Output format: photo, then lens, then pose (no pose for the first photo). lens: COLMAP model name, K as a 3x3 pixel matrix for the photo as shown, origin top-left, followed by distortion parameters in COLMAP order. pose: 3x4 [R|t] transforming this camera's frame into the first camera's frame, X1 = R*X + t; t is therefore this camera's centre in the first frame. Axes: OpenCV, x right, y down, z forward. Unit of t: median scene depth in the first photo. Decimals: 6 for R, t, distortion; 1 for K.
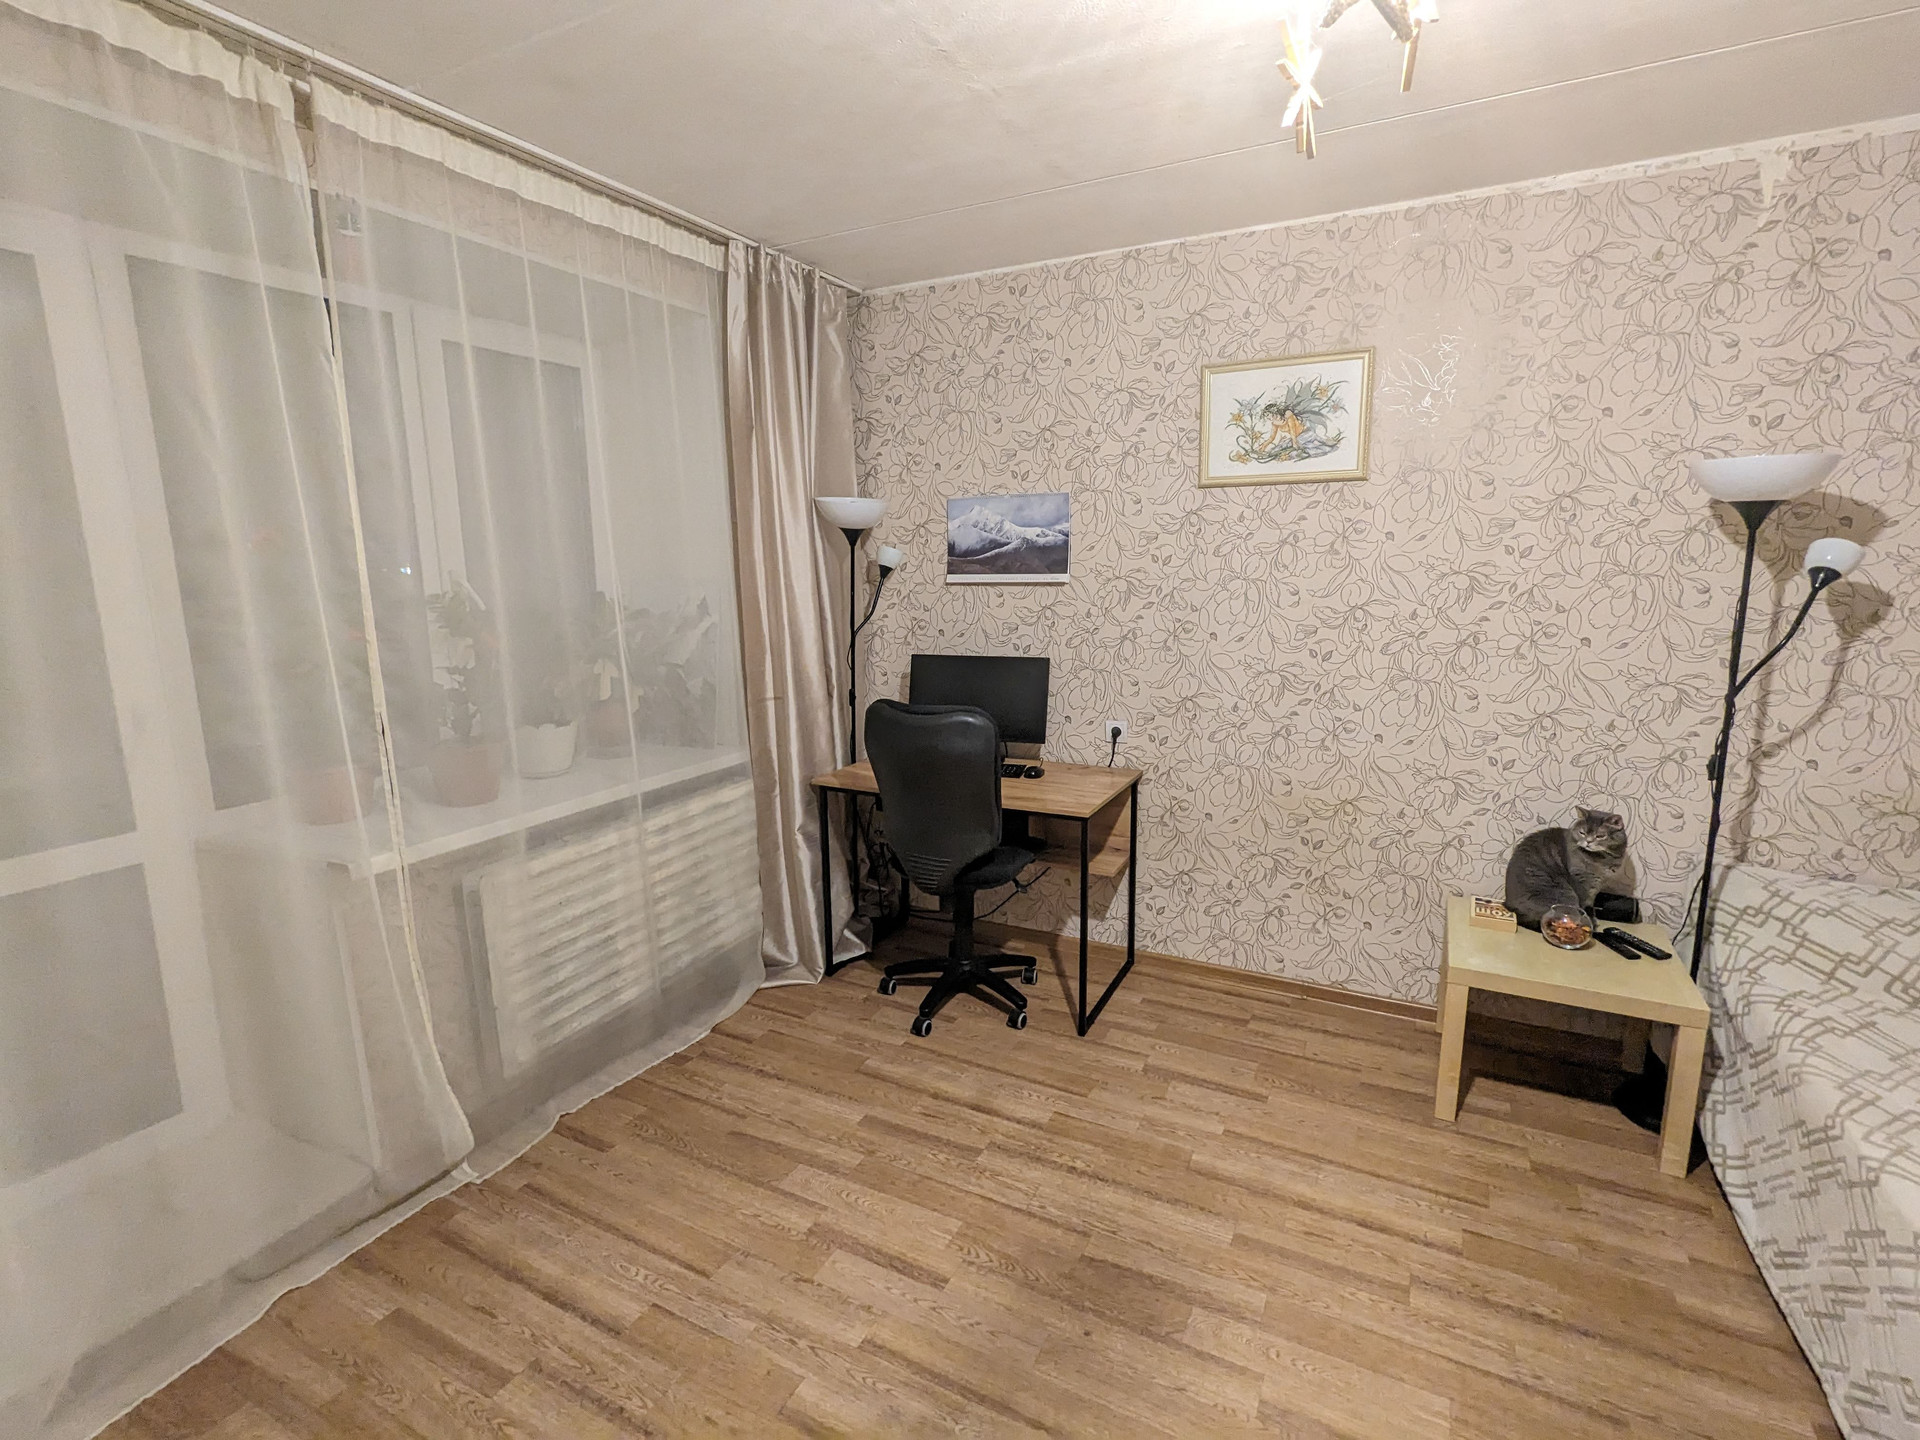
lens RADIAL K [[906.4, 0, 960.4], [0, 906.4, 717.9], [0, 0, 1]] dist [-0.002311, 0.002131]
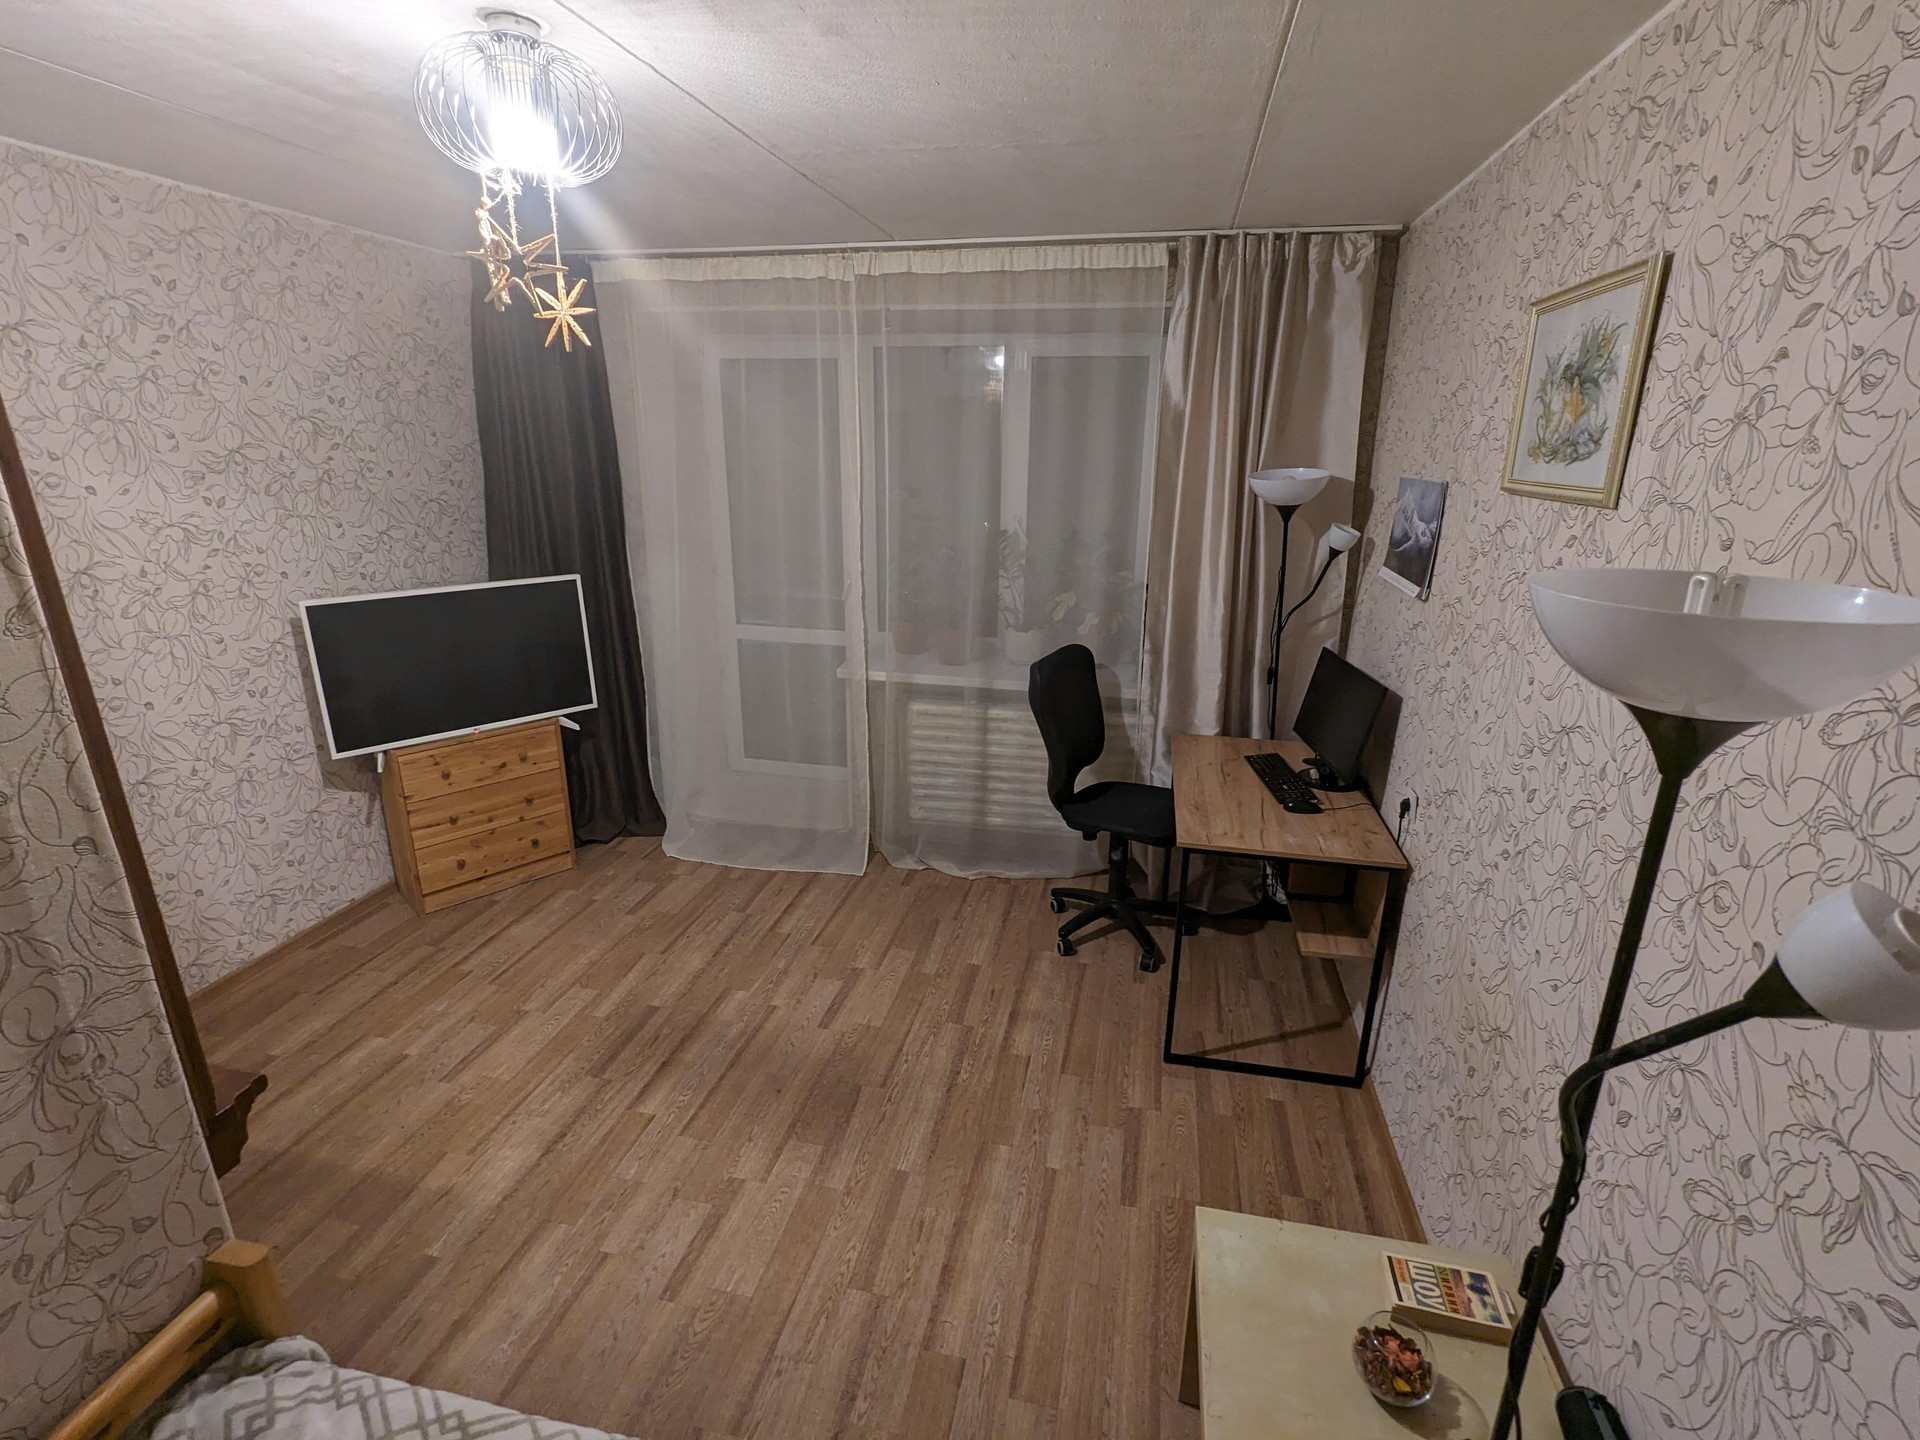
lens RADIAL K [[906.4, 0, 957.5], [0, 906.4, 717.4], [0, 0, 1]] dist [-0.002311, 0.002131]
pose [[0.262588, 0.300180, -0.917028, 0.945825], [-0.186905, 0.948202, 0.256865, -0.225259], [0.946633, 0.103947, 0.305091, 0.510033]]
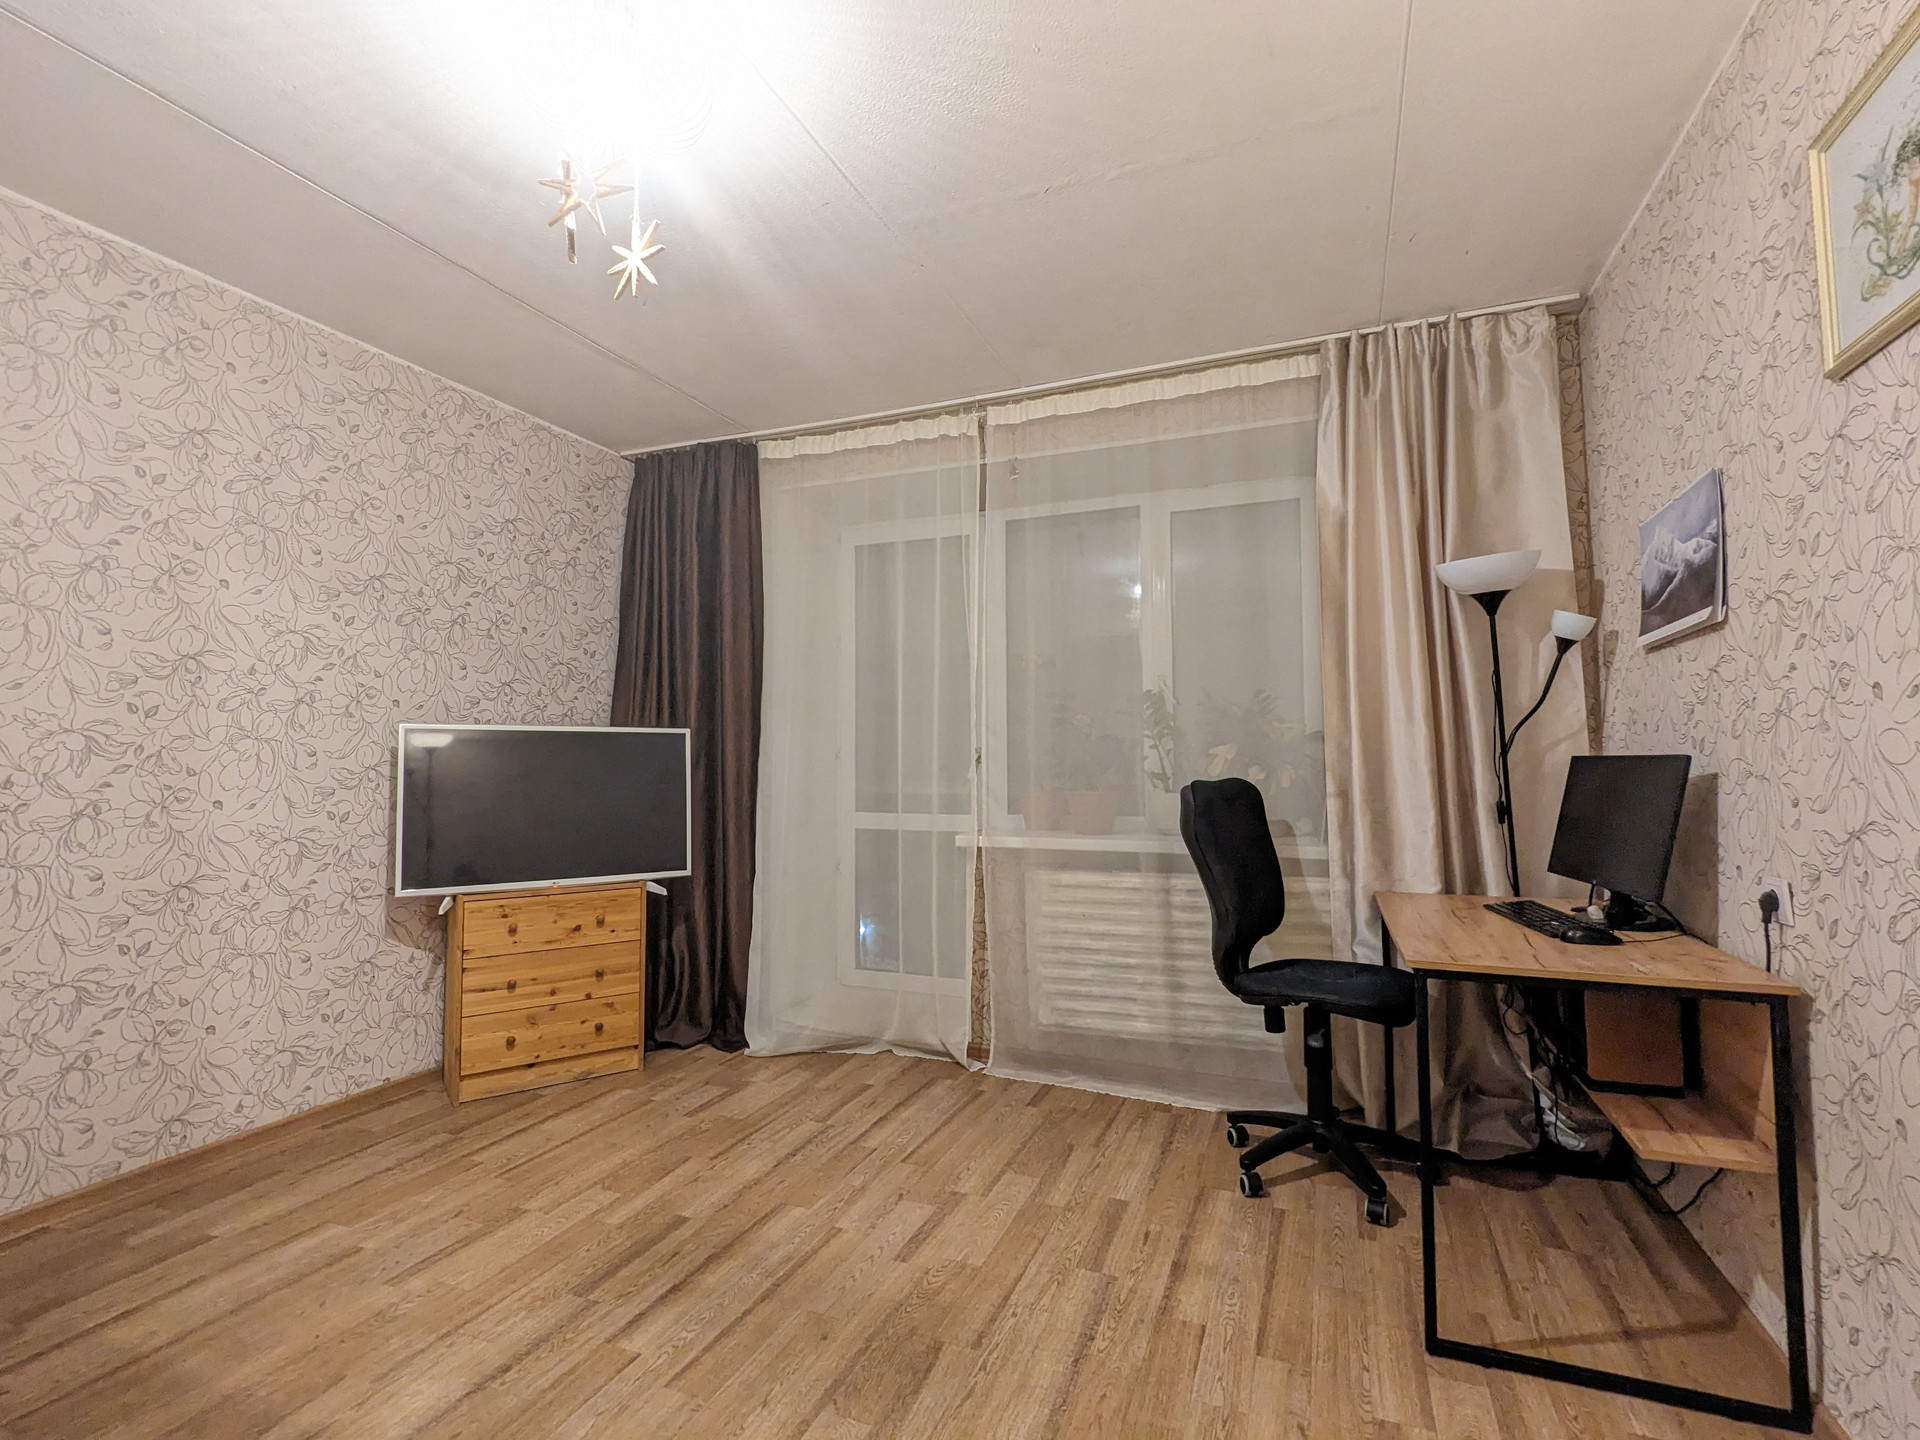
lens RADIAL K [[906.4, 0, 958.5], [0, 906.4, 718.4], [0, 0, 1]] dist [-0.002311, 0.002131]
pose [[0.095575, -0.038162, -0.994690, 0.795727], [-0.174616, 0.983127, -0.054497, 0.028429], [0.979987, 0.178898, 0.087299, 0.631229]]
